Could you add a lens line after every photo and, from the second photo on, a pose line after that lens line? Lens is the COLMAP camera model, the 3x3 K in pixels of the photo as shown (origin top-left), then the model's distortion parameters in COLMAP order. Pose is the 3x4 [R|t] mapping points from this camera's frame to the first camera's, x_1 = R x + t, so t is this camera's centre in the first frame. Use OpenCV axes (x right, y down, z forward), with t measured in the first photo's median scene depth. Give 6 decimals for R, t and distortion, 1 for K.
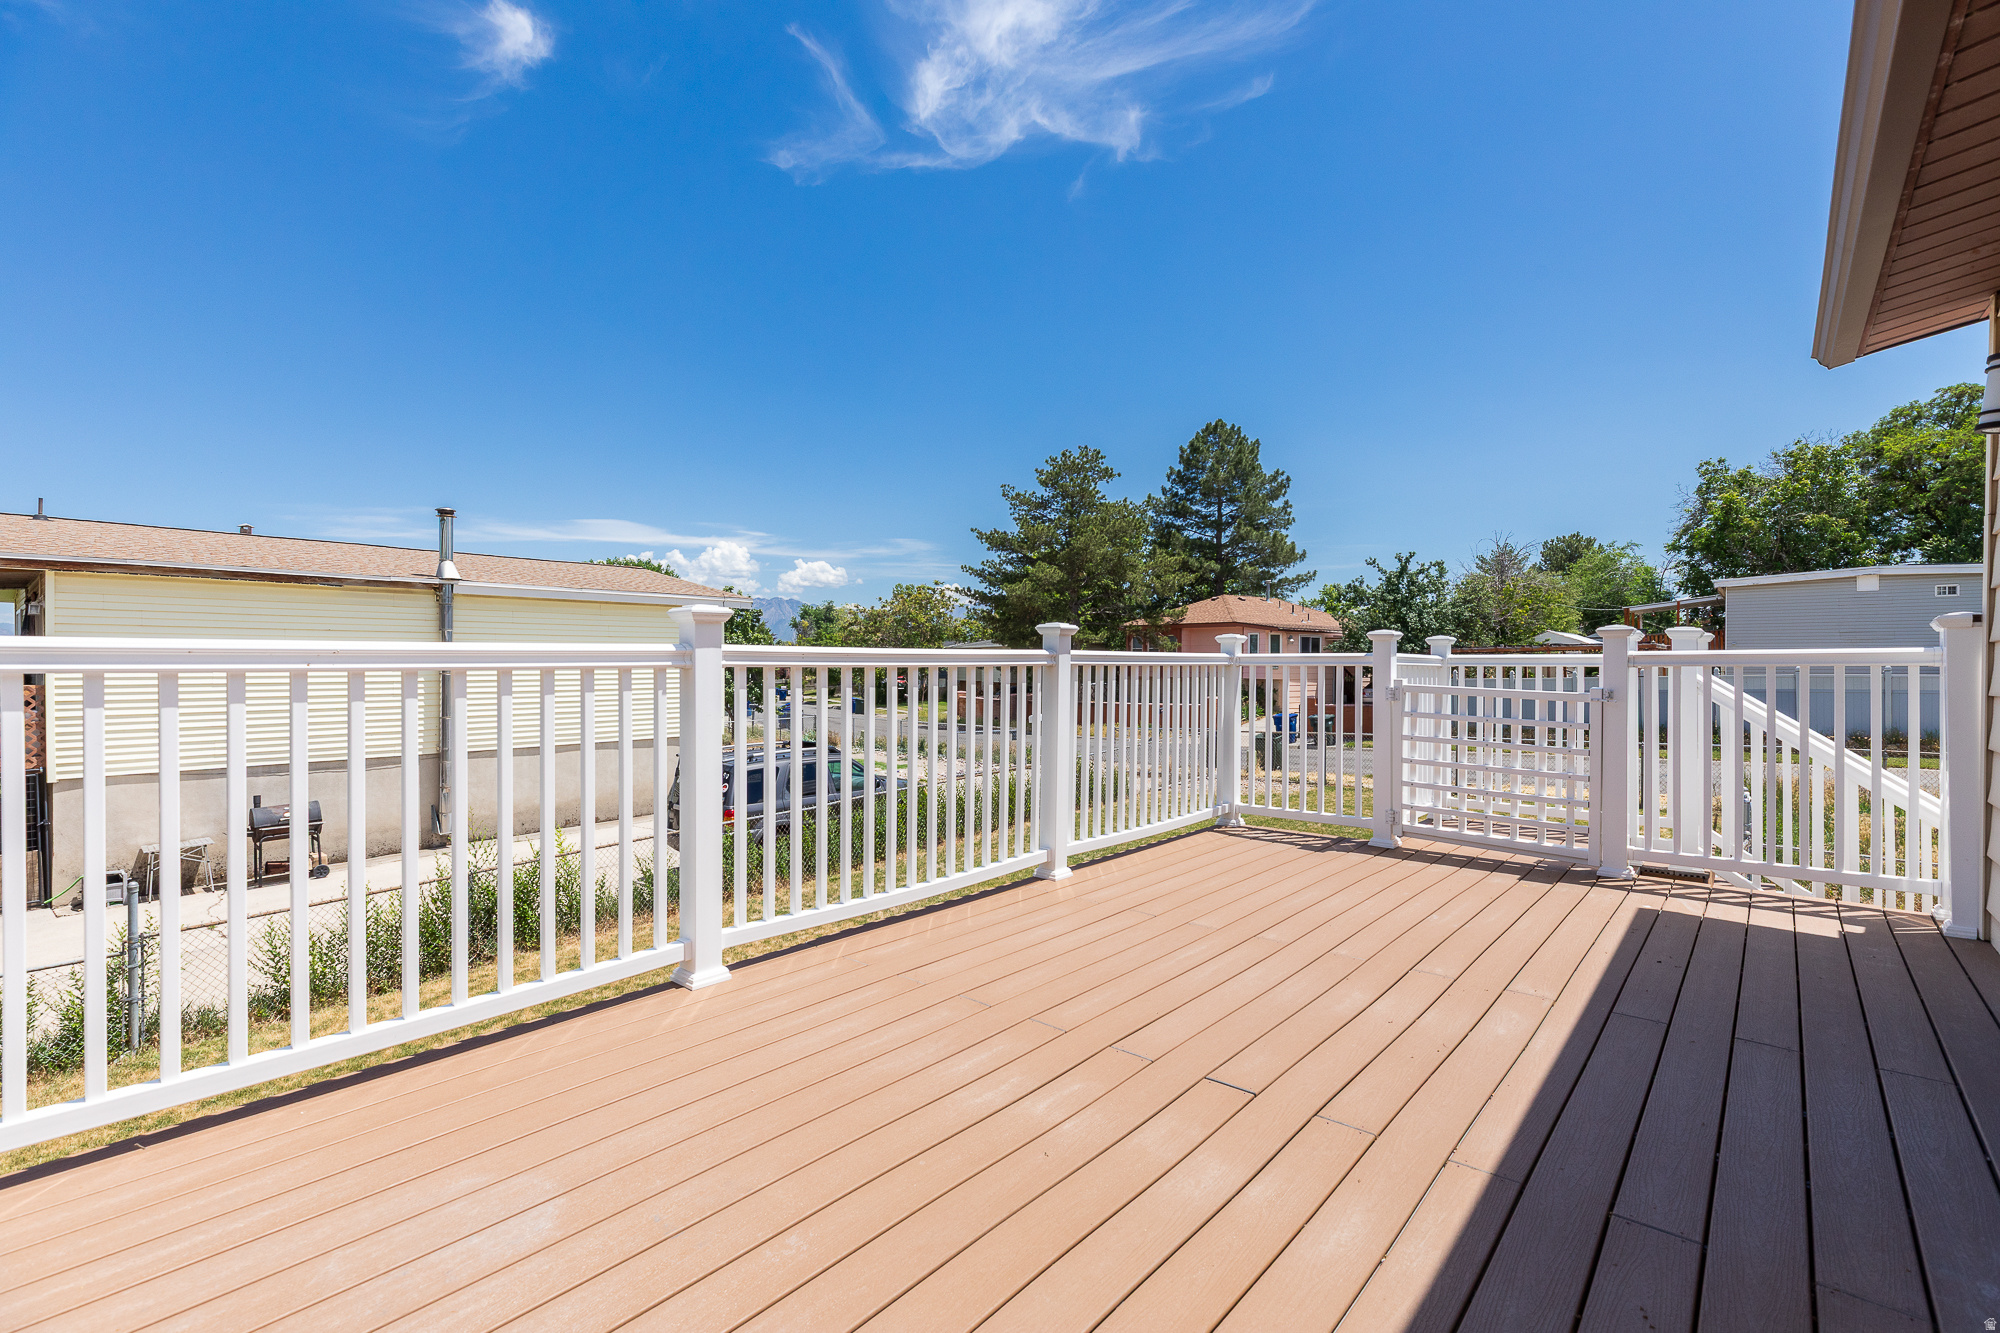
lens RADIAL K [[893.6, 0, 1003.2], [0, 893.6, 658.1], [0, 0, 1]] dist [0.009374, 0.000820]
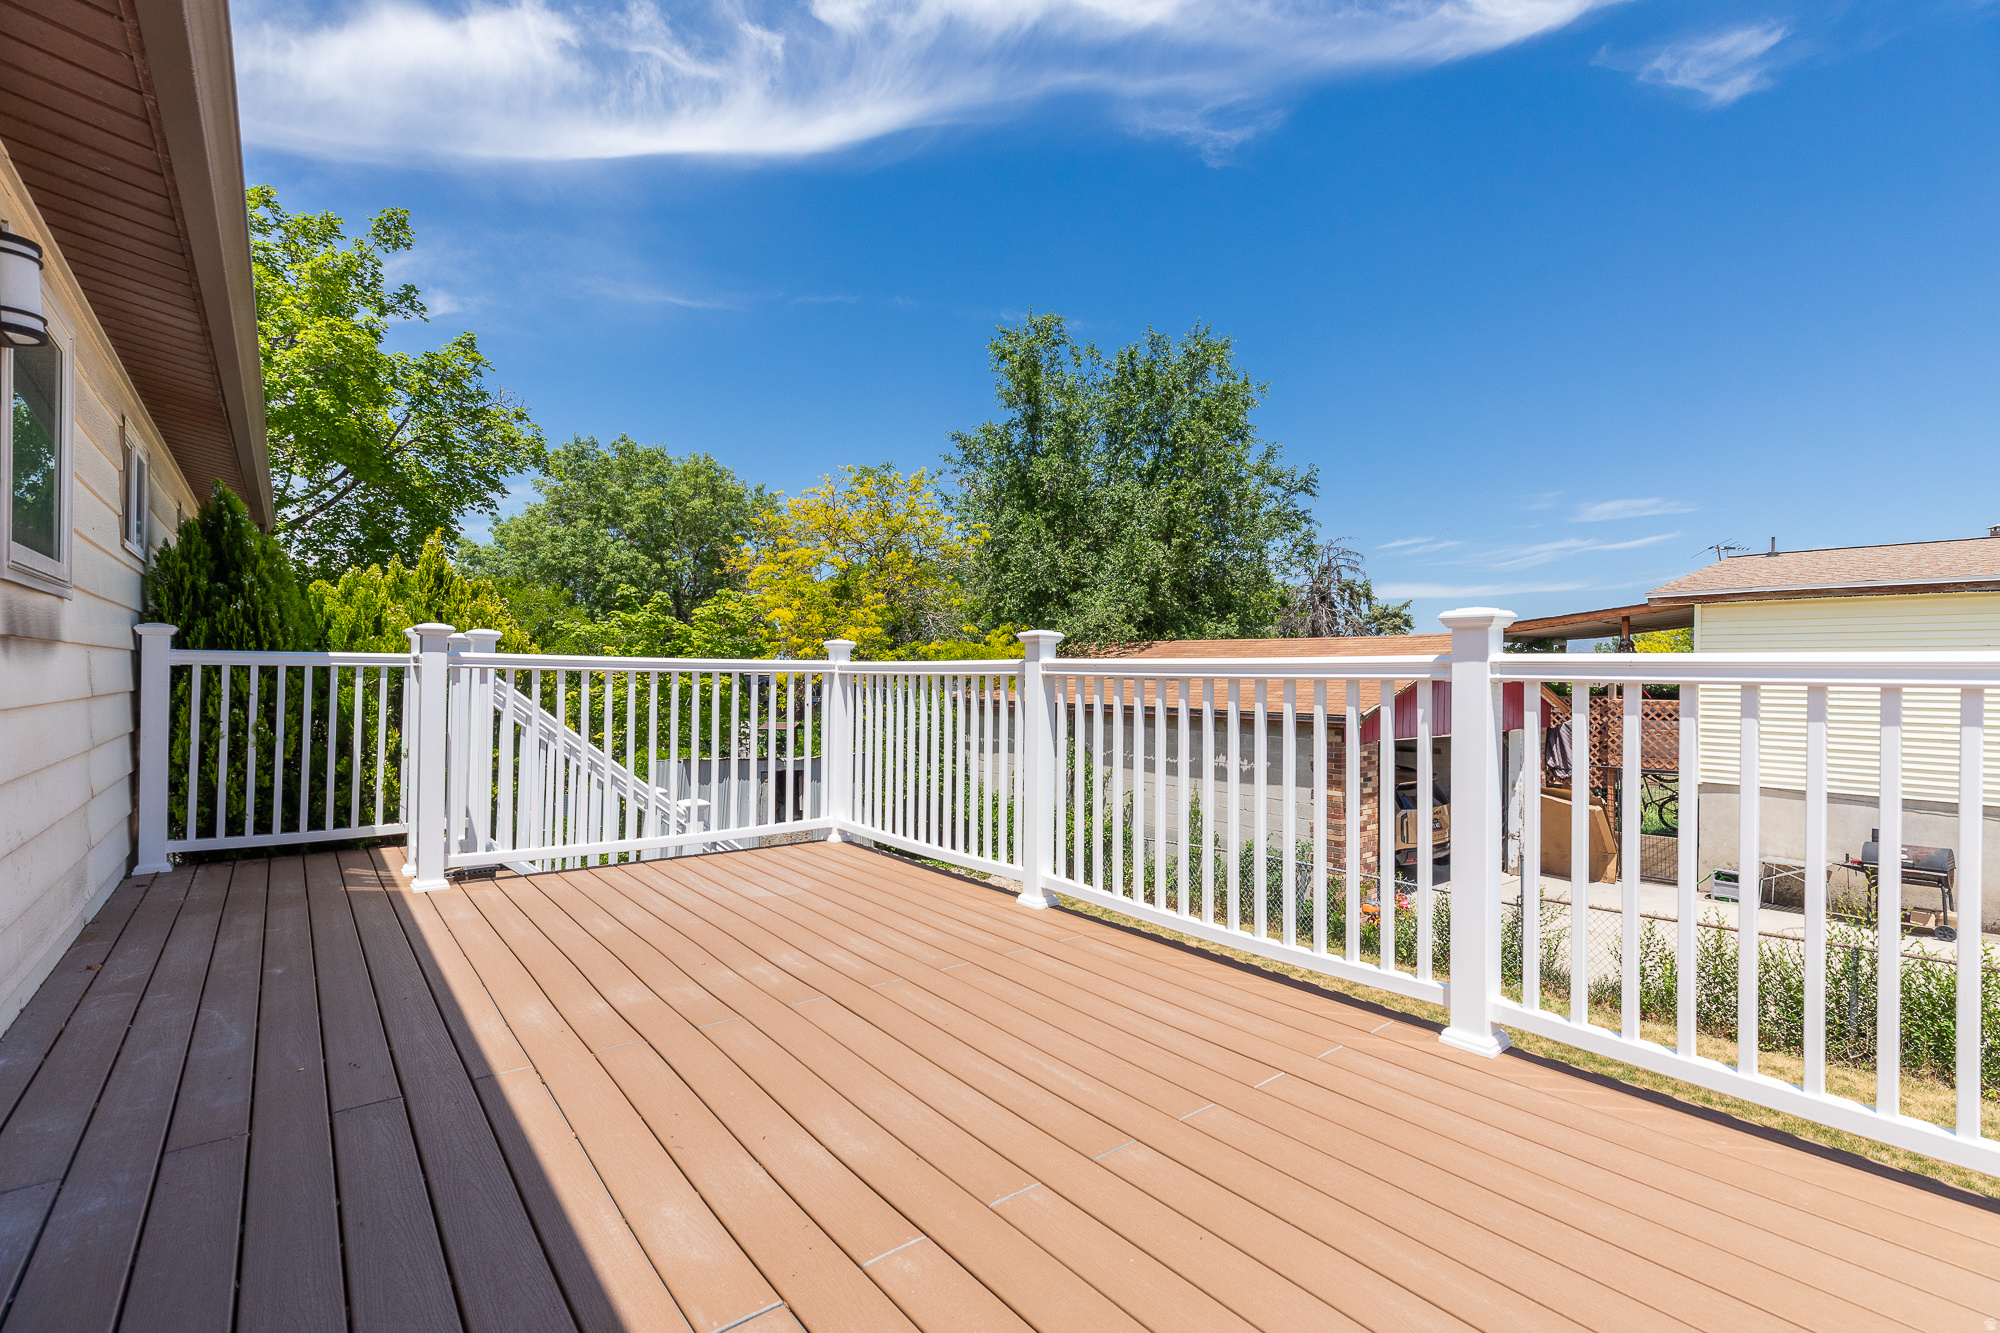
lens RADIAL K [[893.6, 0, 992.6], [0, 893.6, 677.0], [0, 0, 1]] dist [0.009374, 0.000820]
pose [[-0.191923, -0.000538, -0.981410, 0.792494], [-0.005636, 0.999984, 0.000554, 0.007695], [0.981394, 0.005638, -0.191923, 0.923283]]
